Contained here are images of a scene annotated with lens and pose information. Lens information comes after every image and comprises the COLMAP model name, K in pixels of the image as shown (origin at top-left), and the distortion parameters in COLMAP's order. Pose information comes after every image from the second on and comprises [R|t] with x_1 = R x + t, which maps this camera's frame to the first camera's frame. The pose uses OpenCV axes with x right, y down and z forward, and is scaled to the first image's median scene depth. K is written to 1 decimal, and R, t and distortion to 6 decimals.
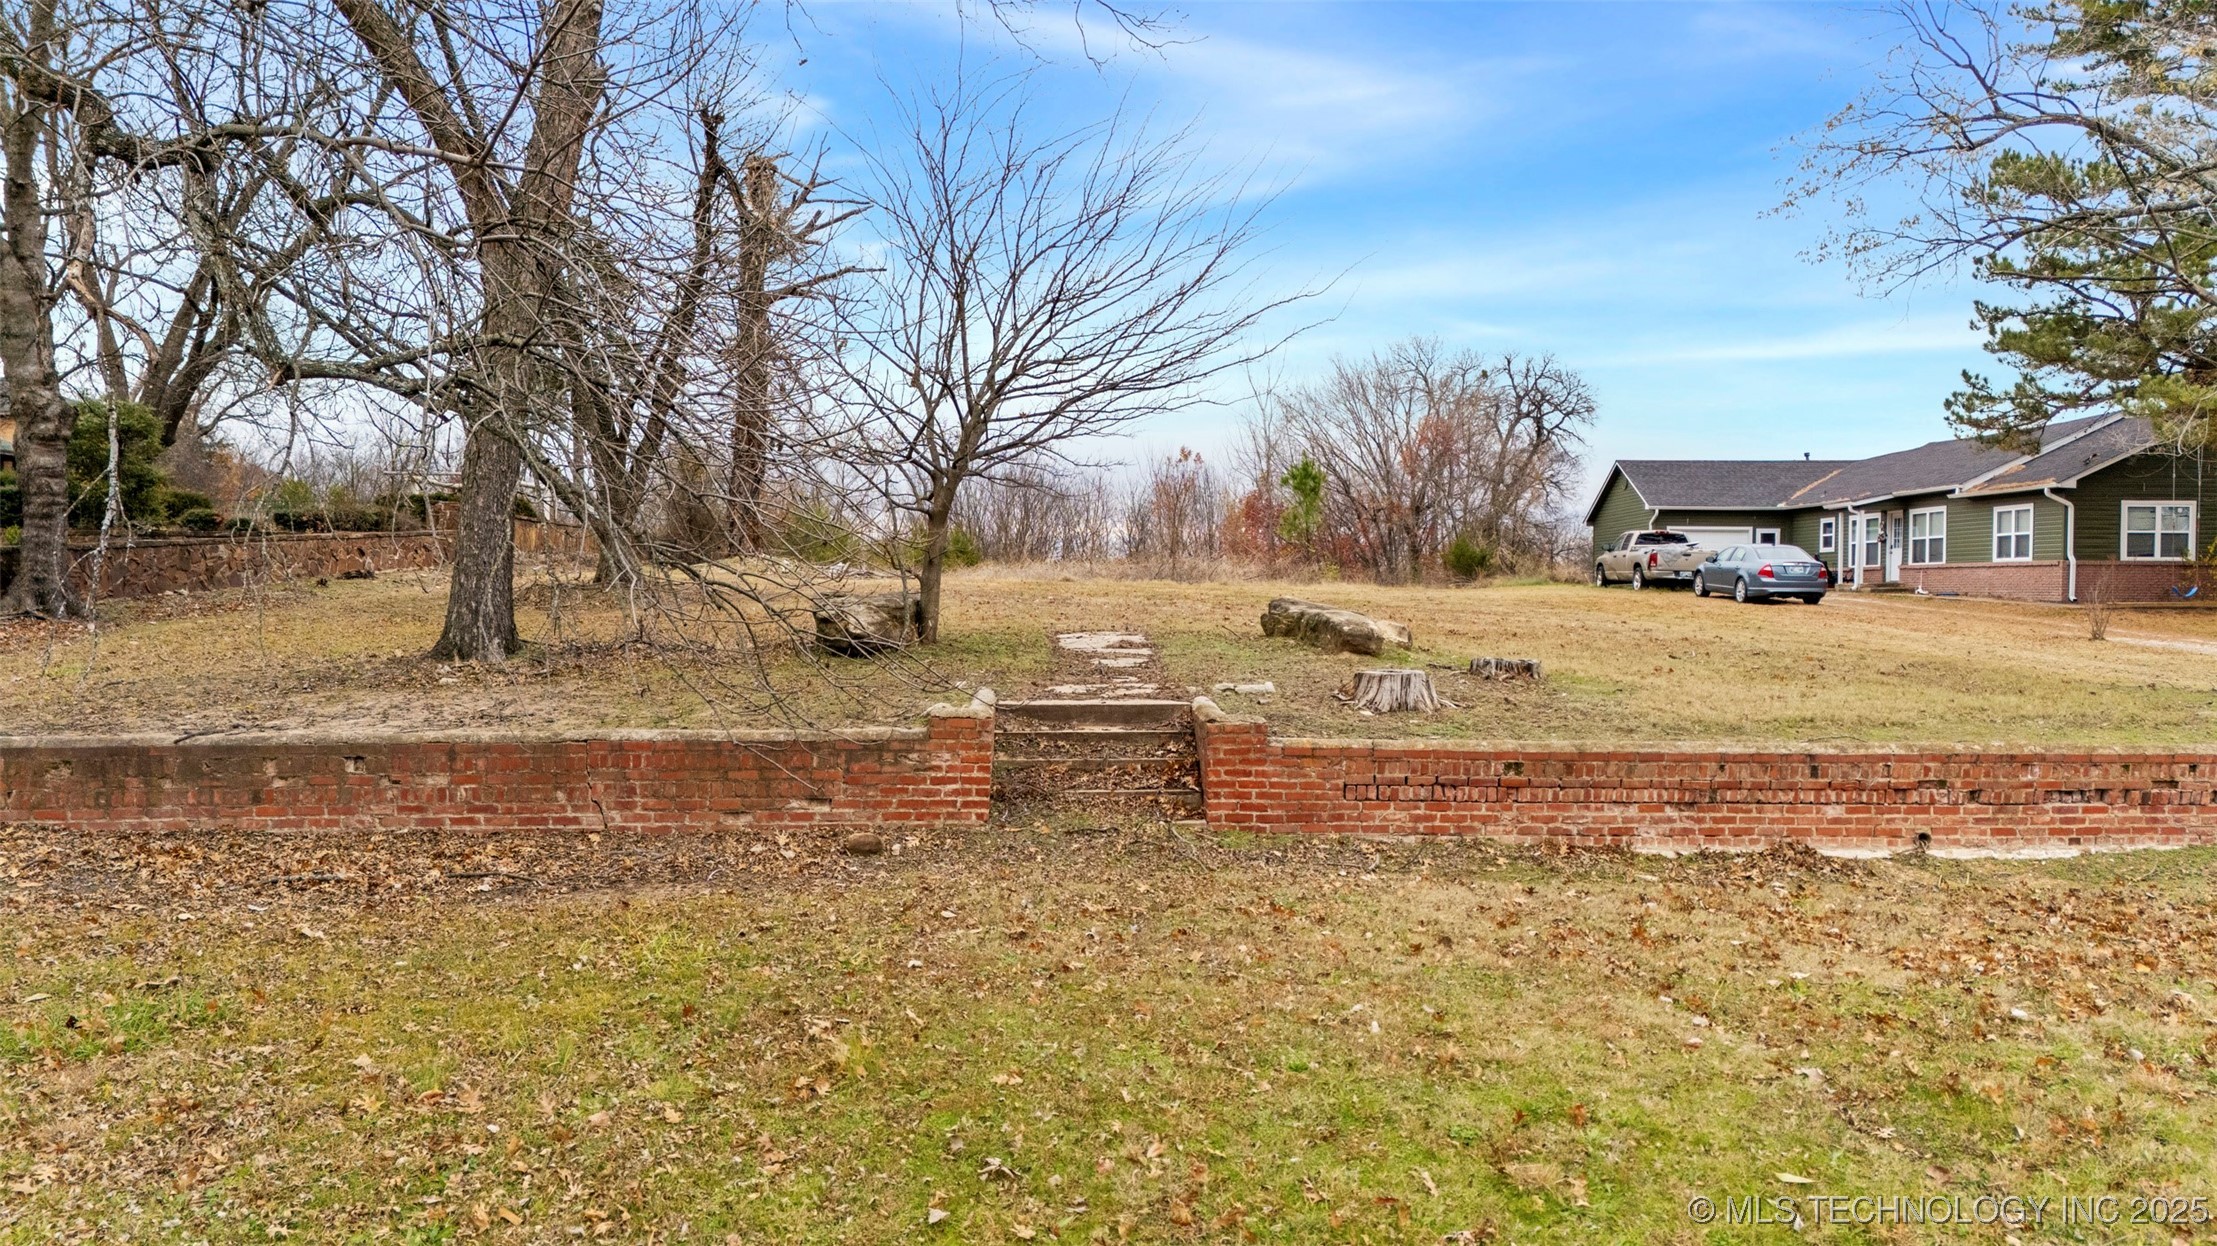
lens RADIAL K [[1644.7, 0, 1136.2], [0, 1644.7, 661.7], [0, 0, 1]] dist [0.110389, -0.155263]
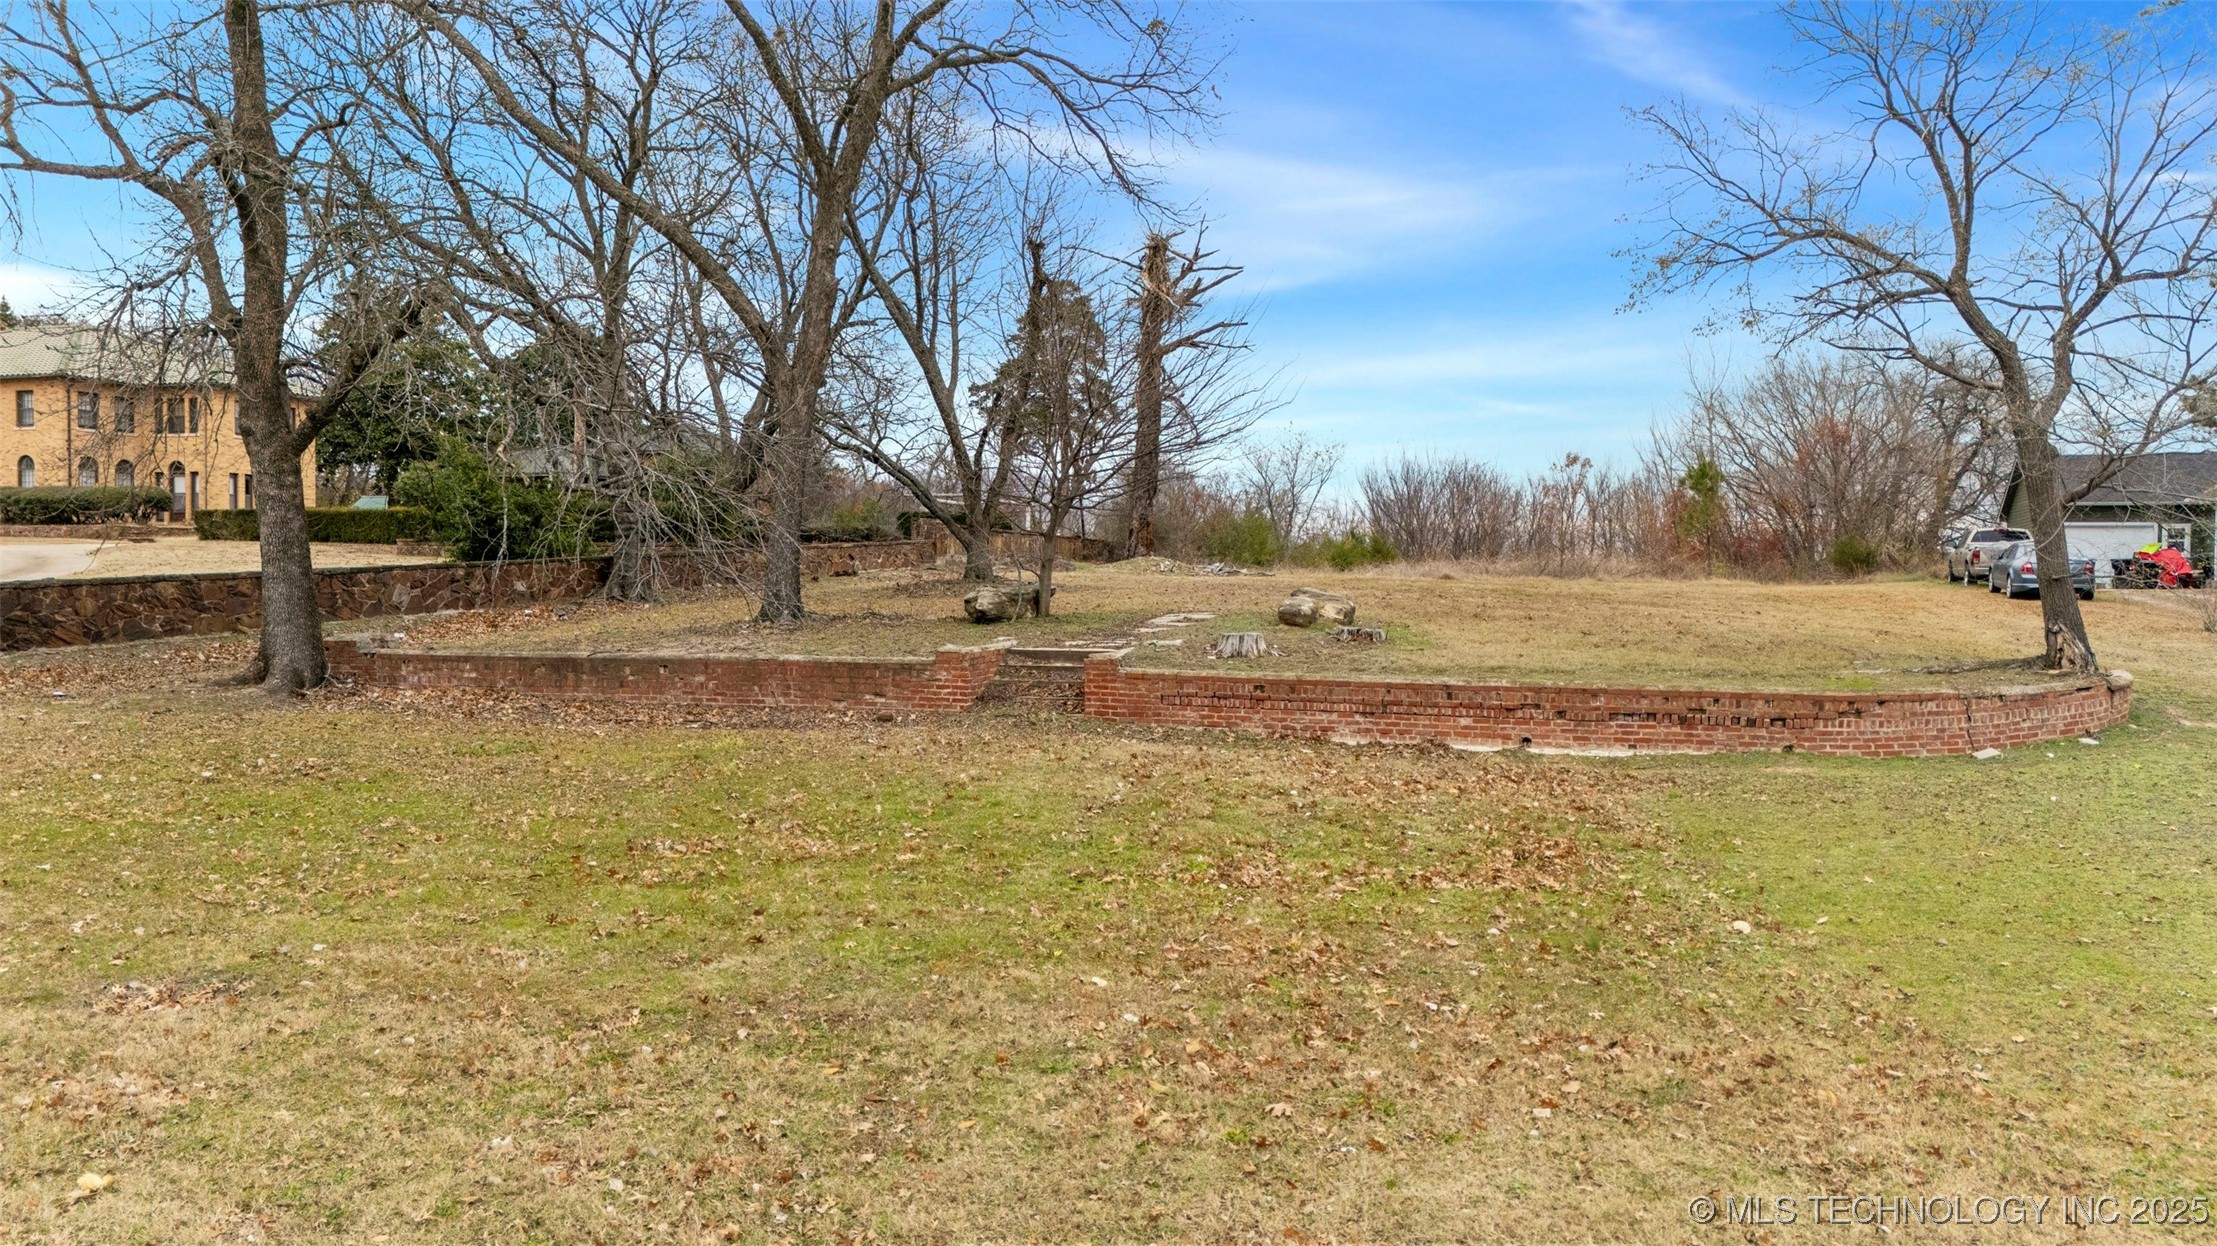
lens RADIAL K [[1644.7, 0, 1136.2], [0, 1644.7, 661.7], [0, 0, 1]] dist [0.110389, -0.155263]
pose [[0.938670, 0.017651, -0.344366, 0.665213], [-0.016902, 0.999844, 0.005177, 0.029689], [0.344404, 0.000961, 0.938821, -0.592475]]
